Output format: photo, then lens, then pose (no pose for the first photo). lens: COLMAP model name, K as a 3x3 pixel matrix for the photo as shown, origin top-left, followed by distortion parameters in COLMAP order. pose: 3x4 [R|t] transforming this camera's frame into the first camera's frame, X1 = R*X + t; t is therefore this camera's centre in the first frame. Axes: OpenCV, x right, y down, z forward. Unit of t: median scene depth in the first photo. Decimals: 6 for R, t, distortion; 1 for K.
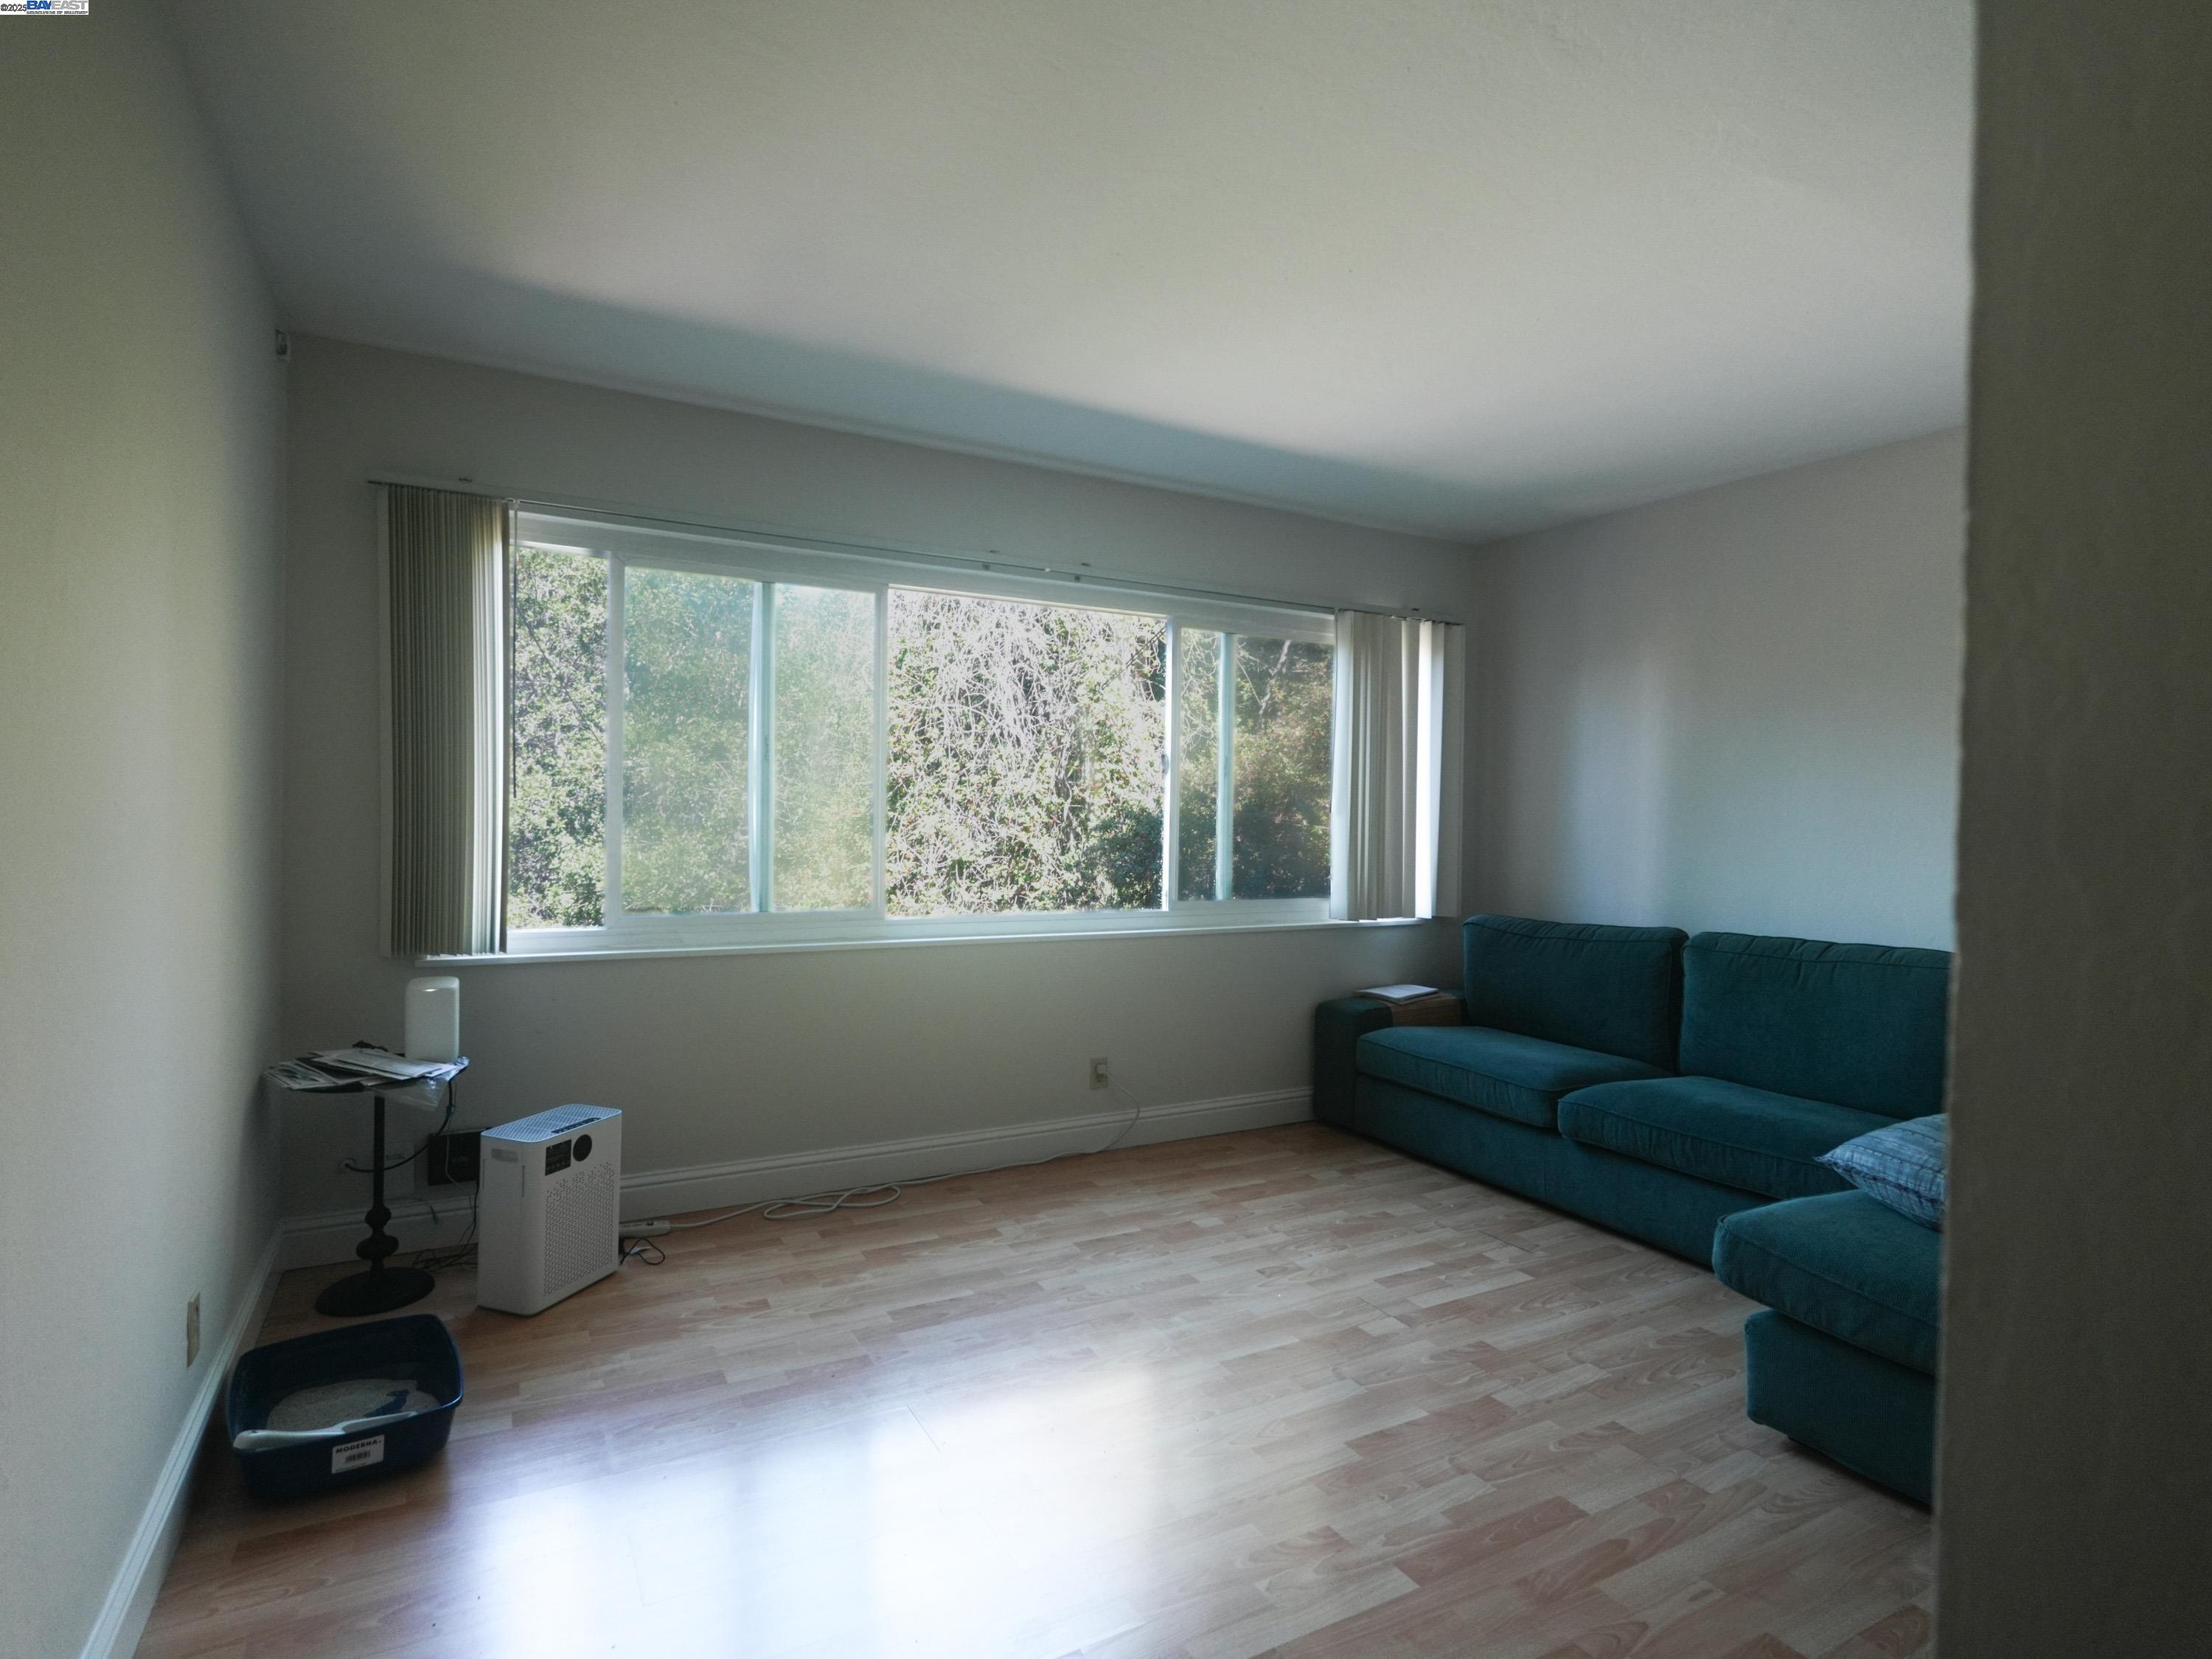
lens RADIAL K [[1136.5, 0, 1100.1], [0, 1136.5, 819.5], [0, 0, 1]] dist [-0.003651, 0.001021]
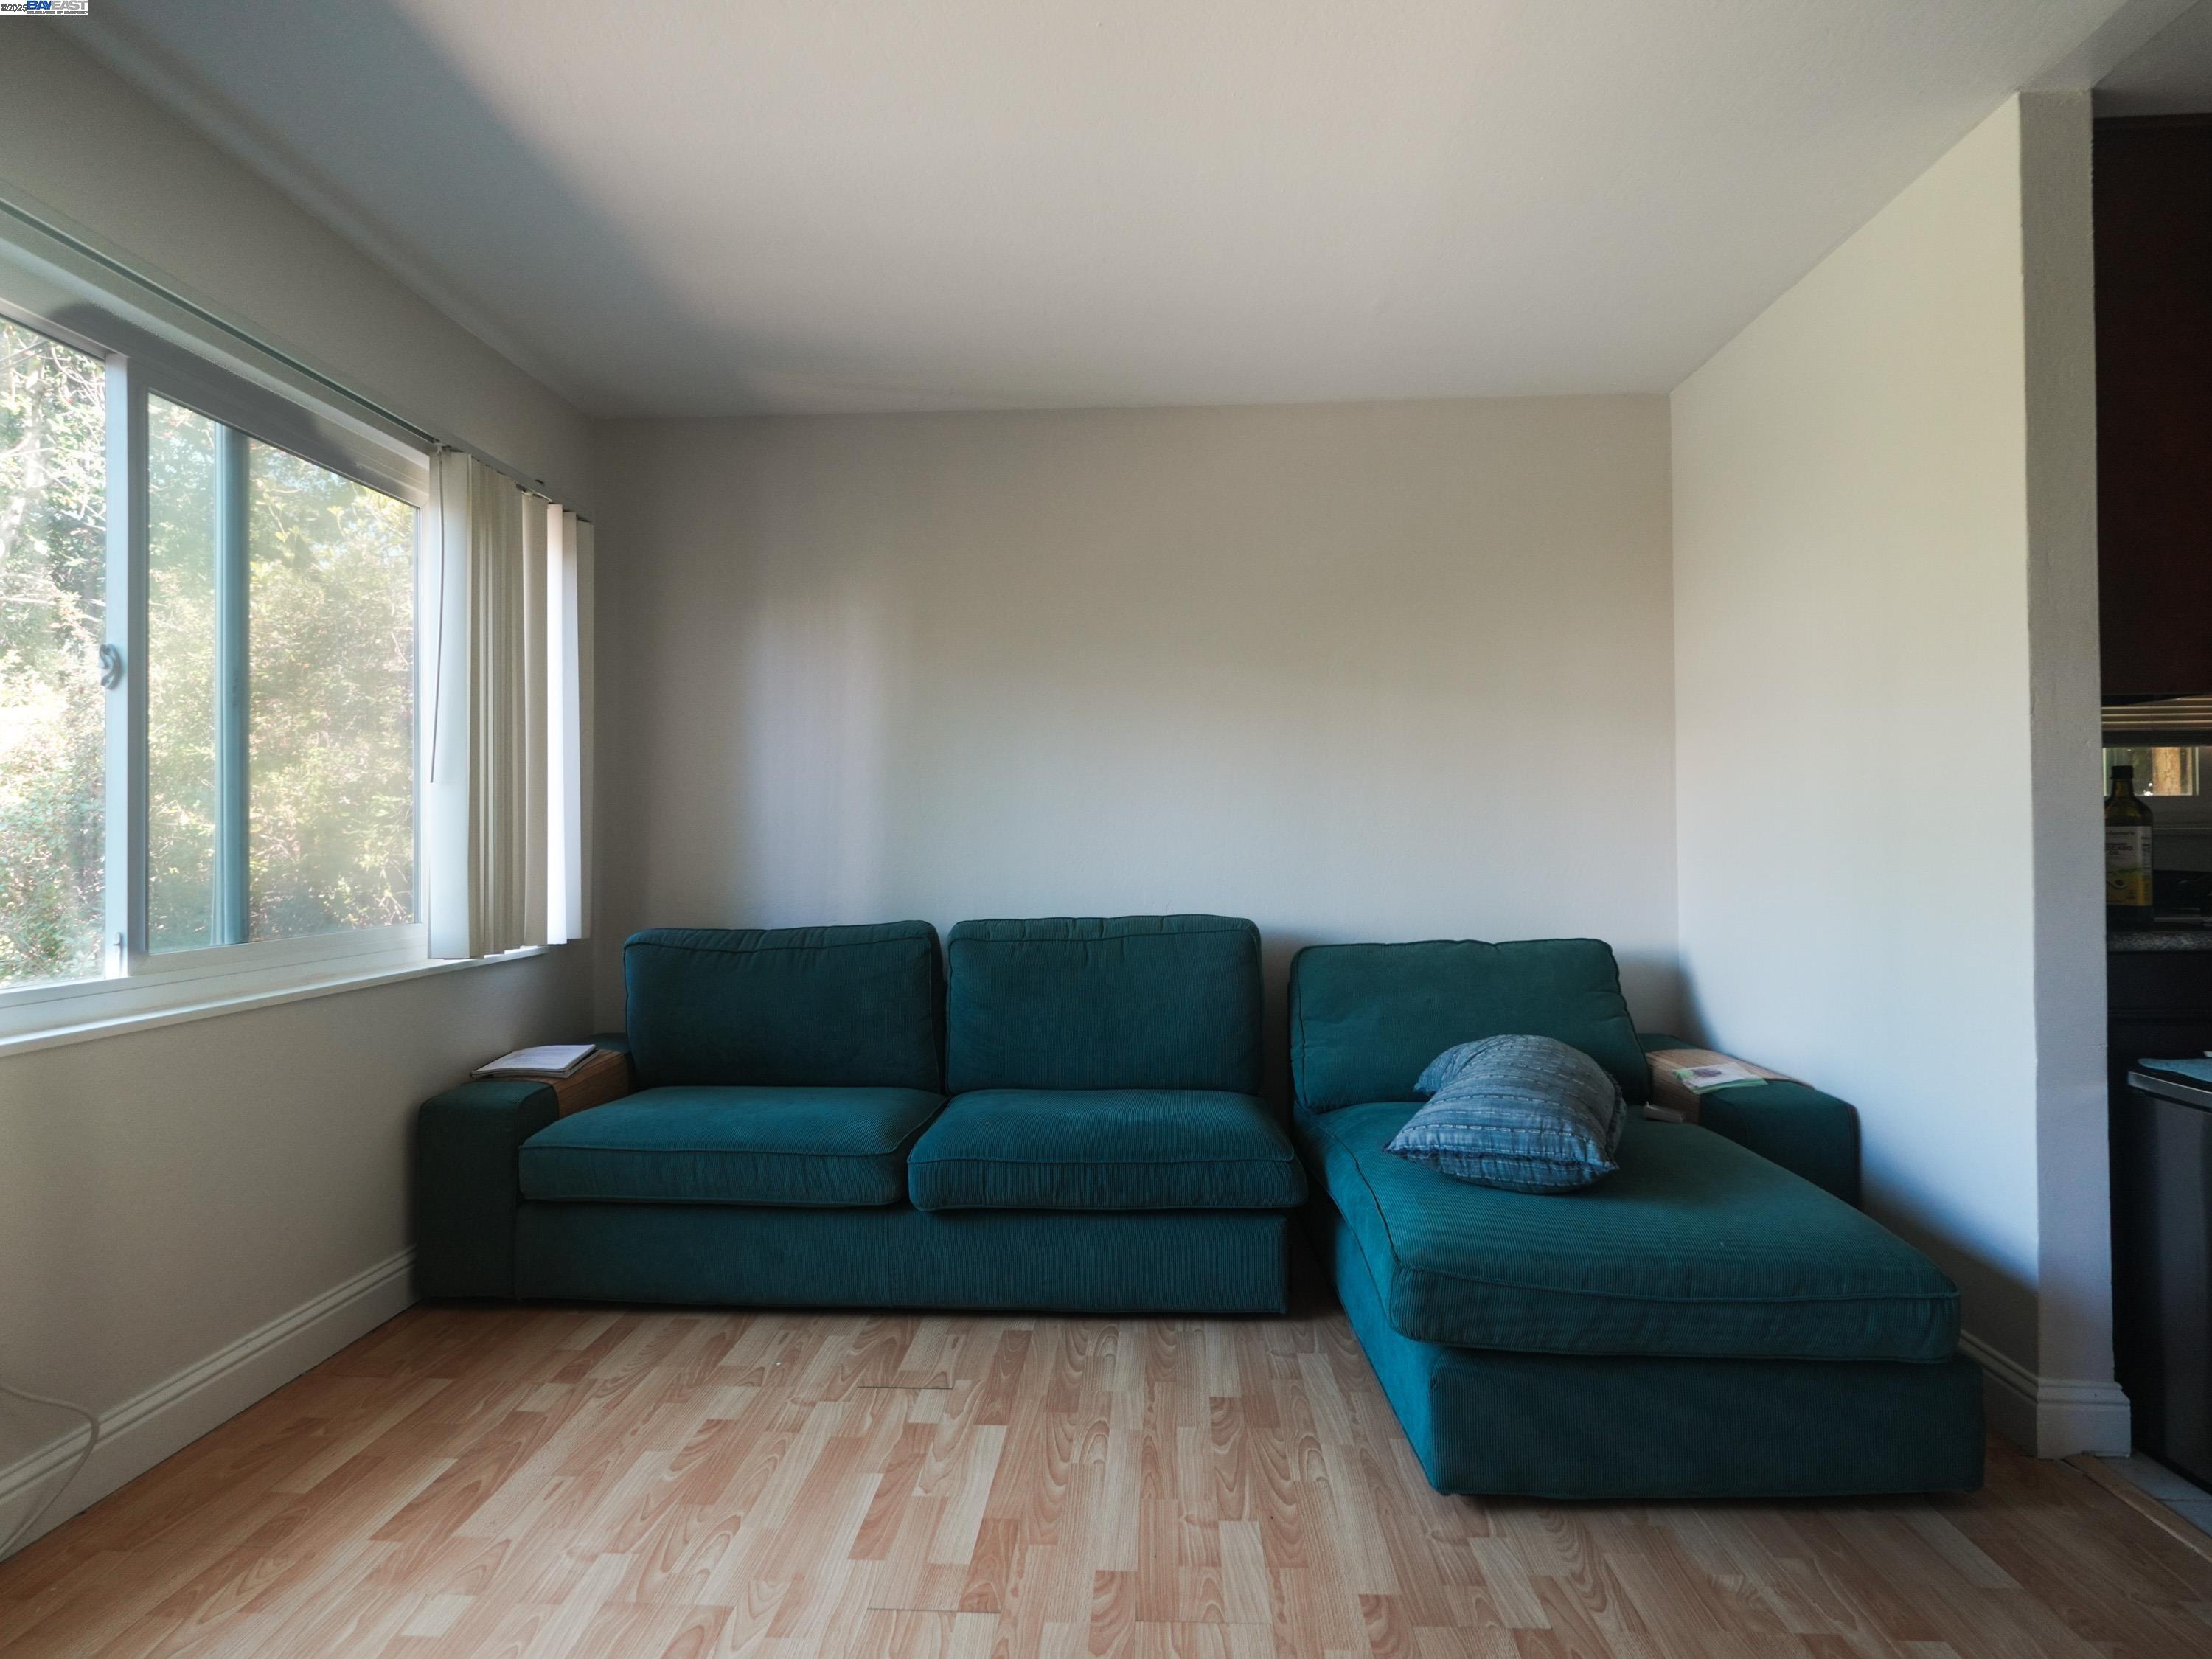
lens RADIAL K [[1136.5, 0, 1113.9], [0, 1136.5, 821.2], [0, 0, 1]] dist [-0.003651, 0.001021]
pose [[0.531659, -0.008592, 0.846915, -0.145536], [0.020920, 0.999777, -0.002989, 0.030889], [-0.846700, 0.019307, 0.531720, 0.484948]]
